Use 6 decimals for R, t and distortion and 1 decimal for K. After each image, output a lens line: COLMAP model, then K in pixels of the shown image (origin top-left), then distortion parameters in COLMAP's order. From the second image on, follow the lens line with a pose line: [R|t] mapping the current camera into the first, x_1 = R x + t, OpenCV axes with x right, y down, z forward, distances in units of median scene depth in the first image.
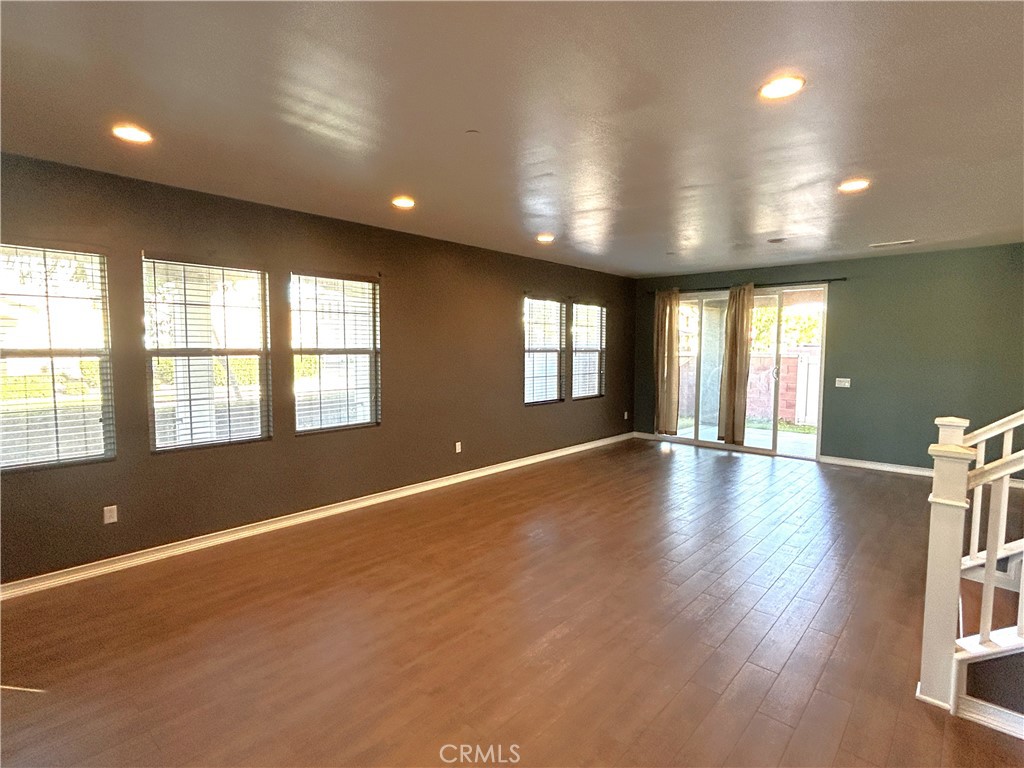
lens RADIAL K [[511.6, 0, 512.4], [0, 511.6, 381.4], [0, 0, 1]] dist [0.014899, -0.001347]
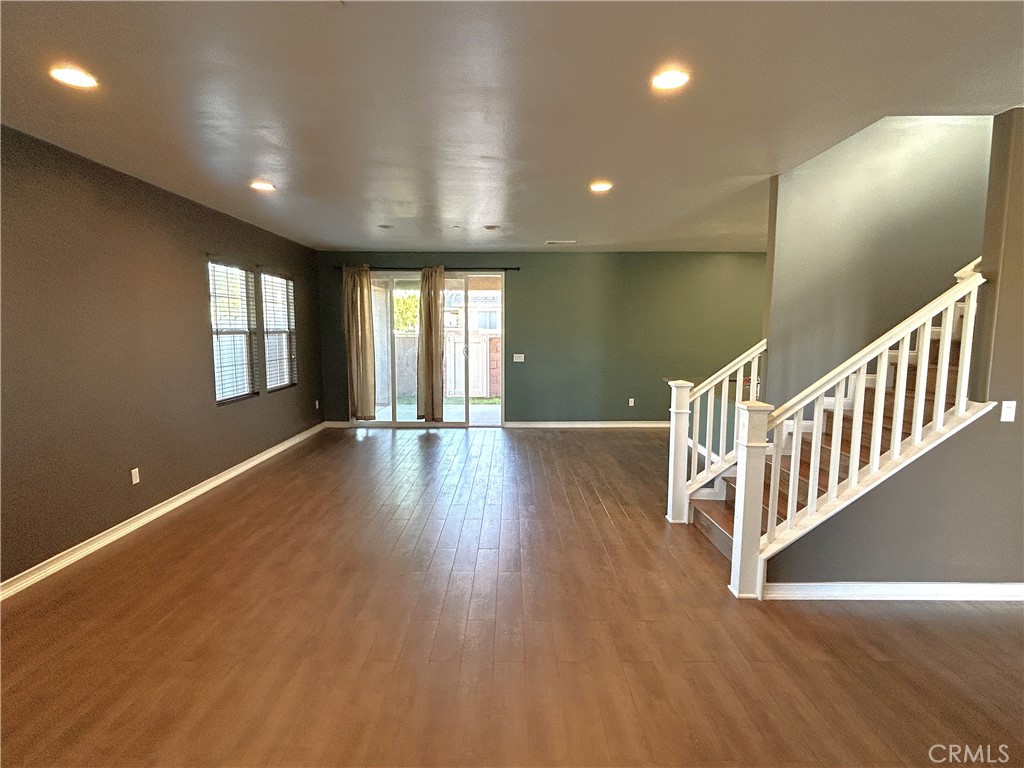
lens RADIAL K [[511.6, 0, 509.2], [0, 511.6, 385.7], [0, 0, 1]] dist [0.014899, -0.001347]
pose [[0.745310, -0.075998, 0.662372, -0.139988], [0.046205, 0.996981, 0.062398, -0.007784], [-0.665115, -0.015901, 0.746572, 0.129787]]
